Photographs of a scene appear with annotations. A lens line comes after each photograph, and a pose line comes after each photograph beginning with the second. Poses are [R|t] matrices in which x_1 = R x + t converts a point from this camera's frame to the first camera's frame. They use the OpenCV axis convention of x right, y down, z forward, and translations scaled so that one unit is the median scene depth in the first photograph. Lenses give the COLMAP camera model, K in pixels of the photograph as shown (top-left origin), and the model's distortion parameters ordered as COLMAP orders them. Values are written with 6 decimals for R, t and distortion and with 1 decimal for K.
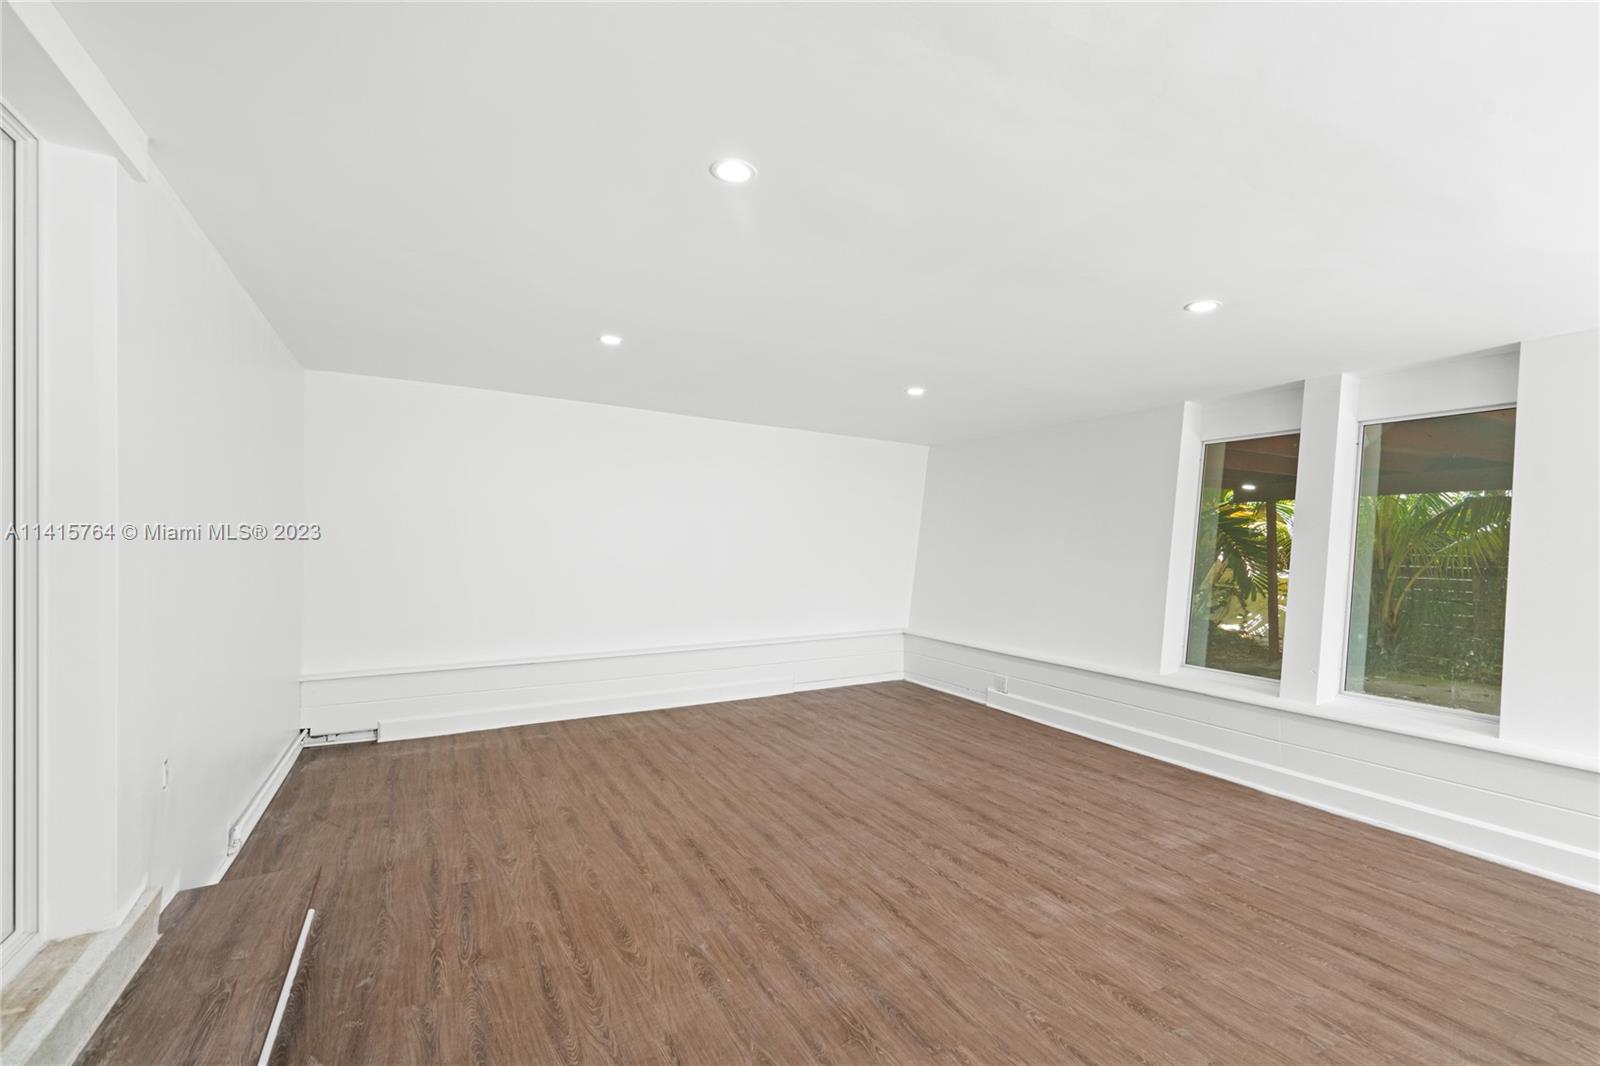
lens RADIAL K [[754.9, 0, 800.0], [0, 754.9, 533.0], [0, 0, 1]] dist [0.000244, 0.000430]
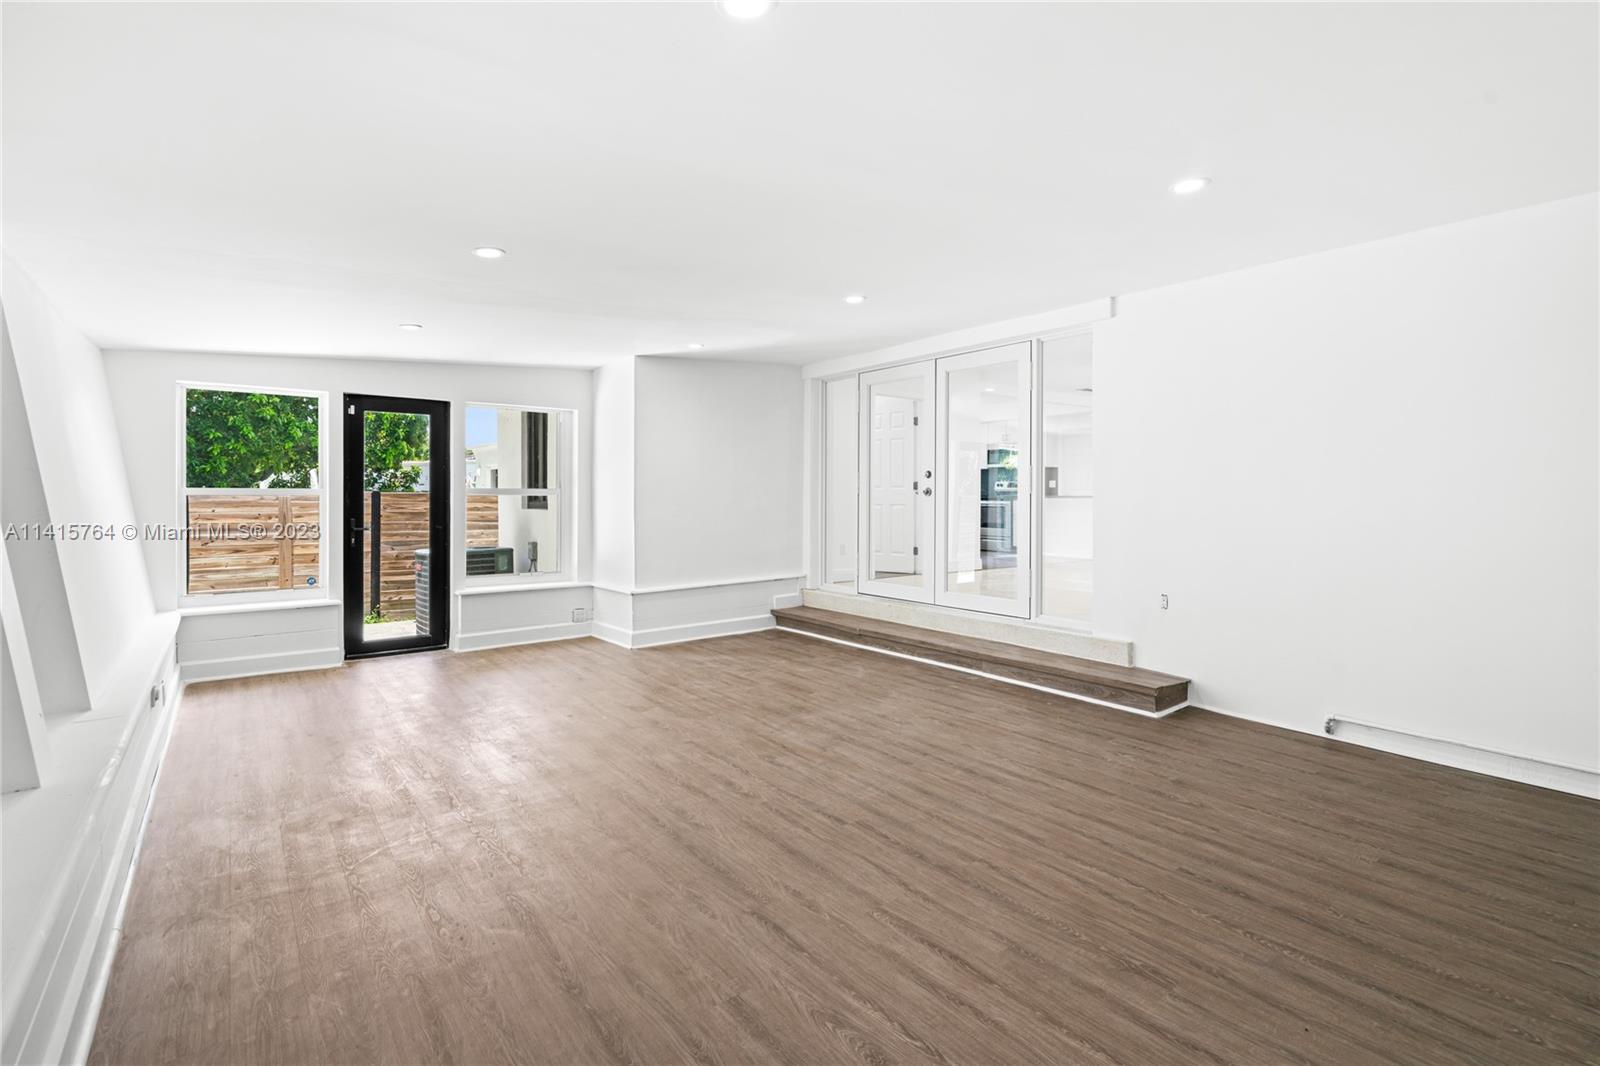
lens RADIAL K [[734.3, 0, 808.0], [0, 734.3, 503.0], [0, 0, 1]] dist [-0.003149, 0.000748]
pose [[-0.981676, 0.010398, -0.190276, 0.260329], [0.009669, 0.999942, 0.004763, 0.037874], [0.190314, 0.002836, -0.981719, 1.812206]]
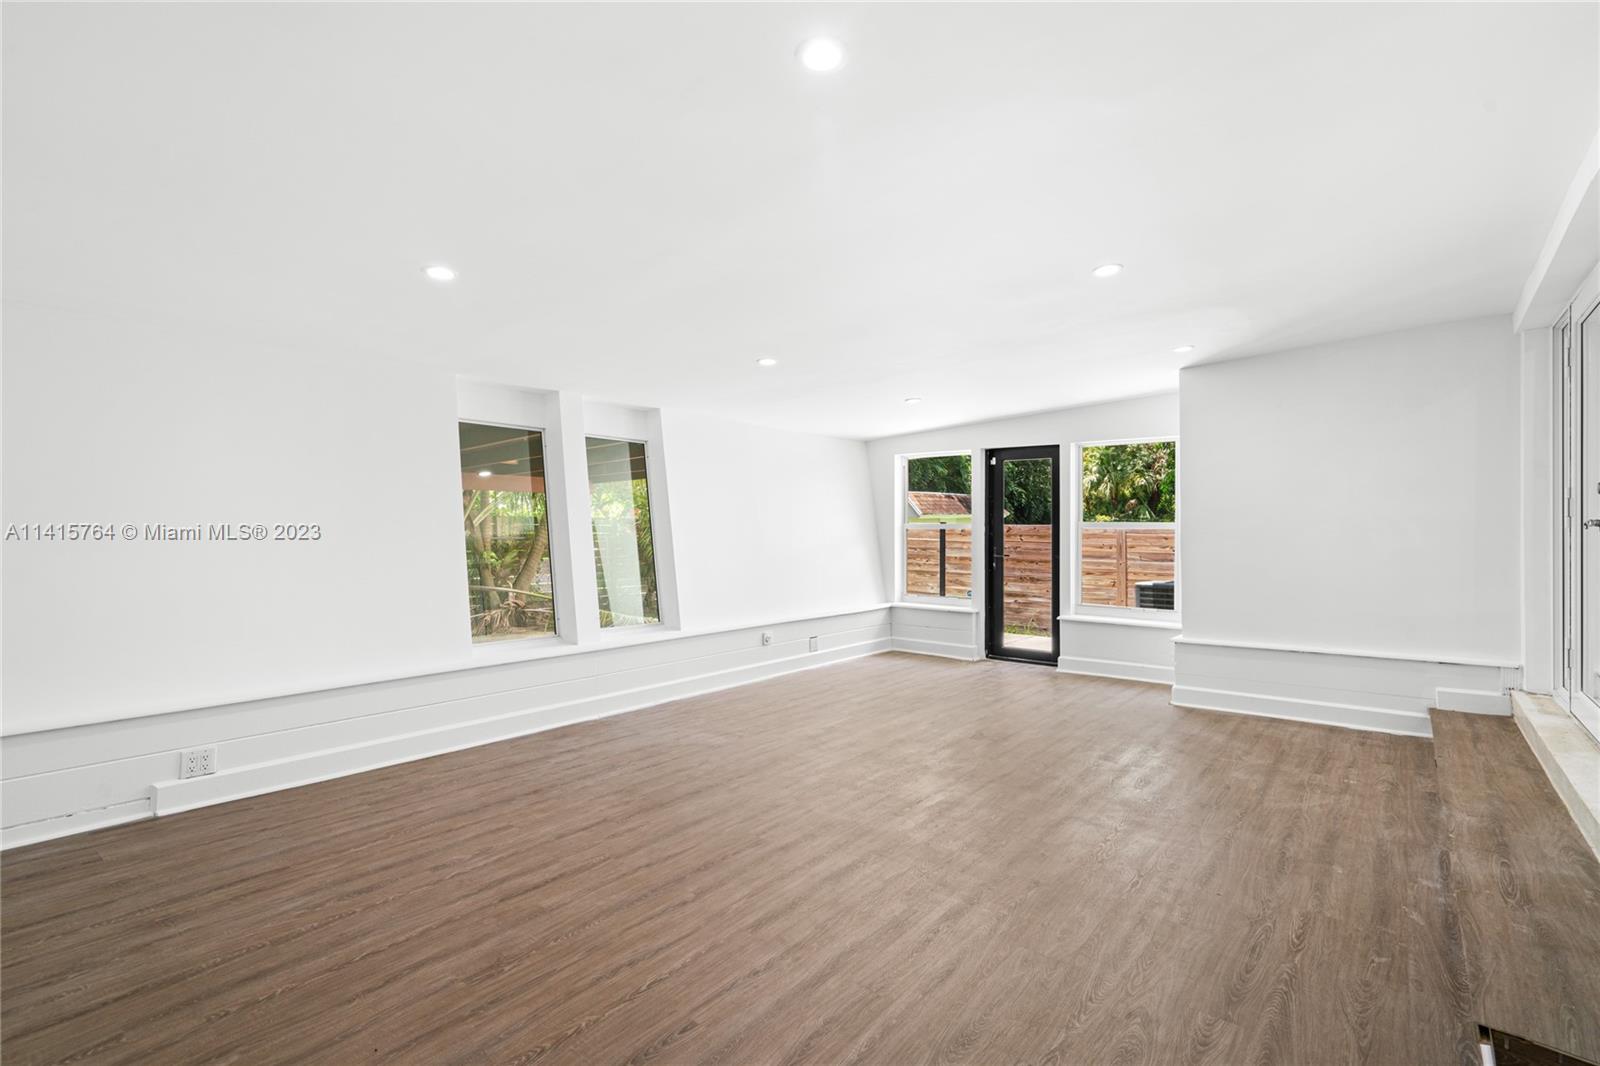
lens RADIAL K [[736.8, 0, 814.5], [0, 736.8, 528.1], [0, 0, 1]] dist [-0.001442, -0.000368]
pose [[-0.428113, 0.008488, 0.903685, -0.733527], [-0.004080, 0.999928, -0.011325, 0.042320], [-0.903716, -0.008535, -0.428047, 1.347800]]
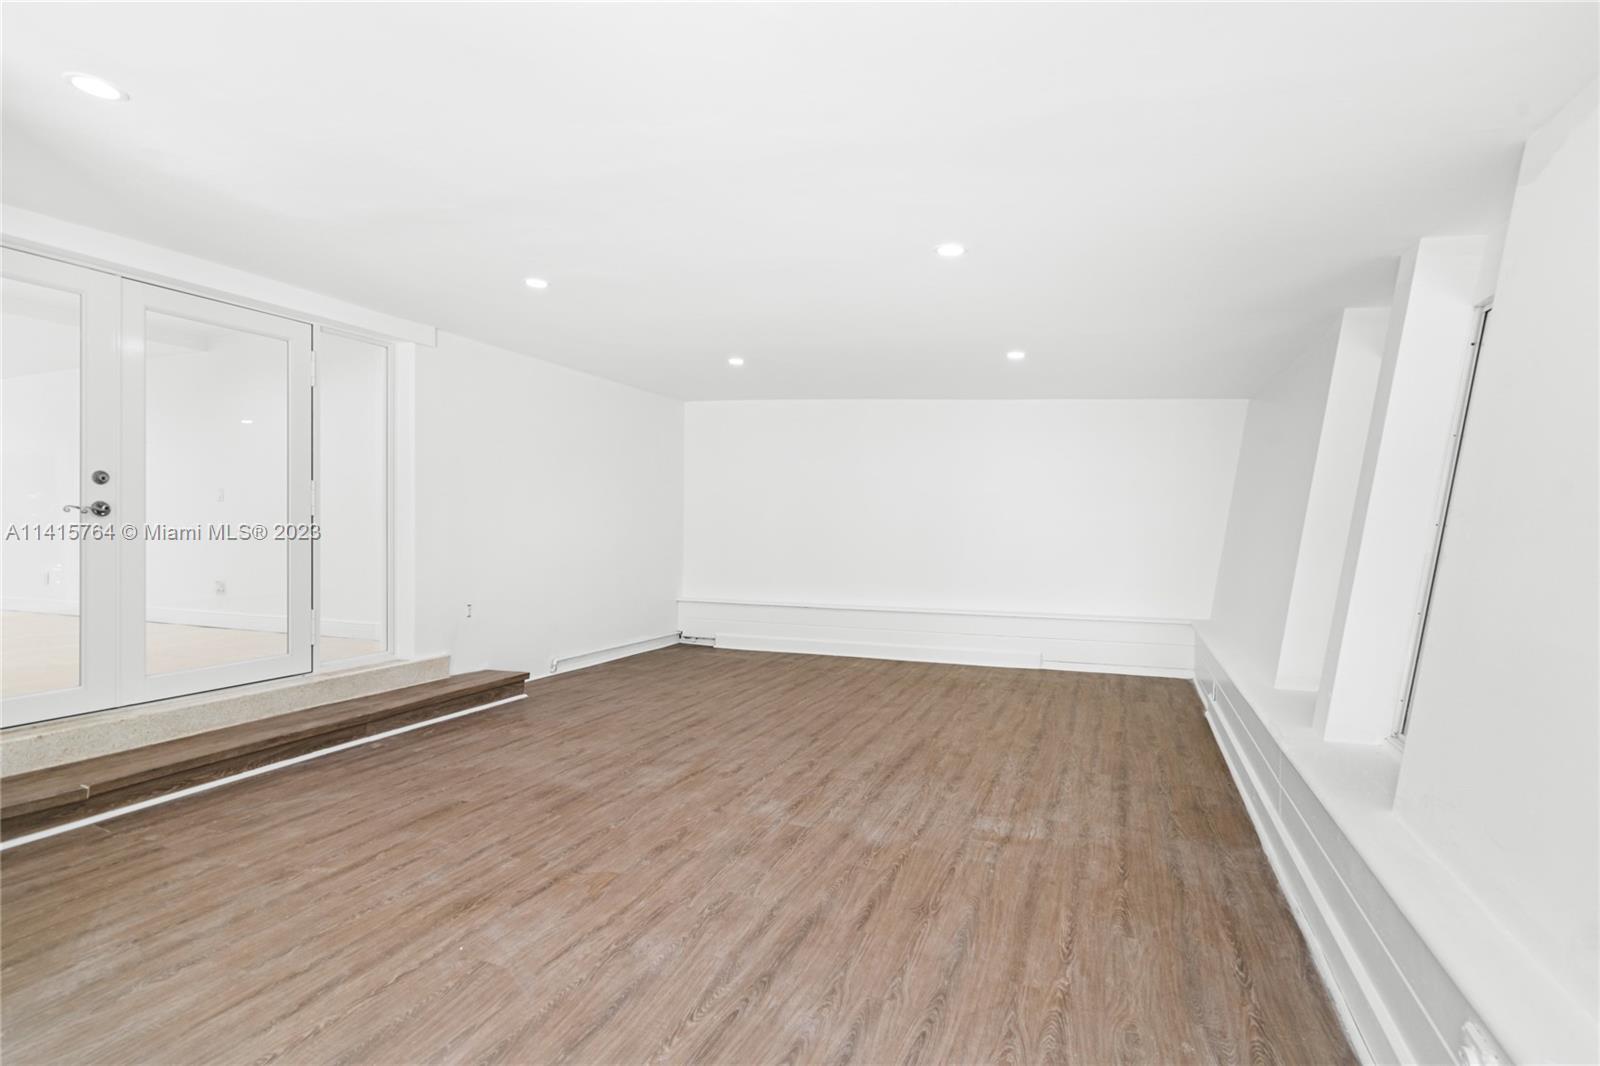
lens RADIAL K [[774.7, 0, 779.2], [0, 774.7, 526.9], [0, 0, 1]] dist [-0.001841, 0.000373]
pose [[0.633340, 0.012742, -0.773768, 1.008811], [-0.005119, 0.999912, 0.012276, 0.029775], [0.773856, -0.003814, 0.633350, 0.188459]]
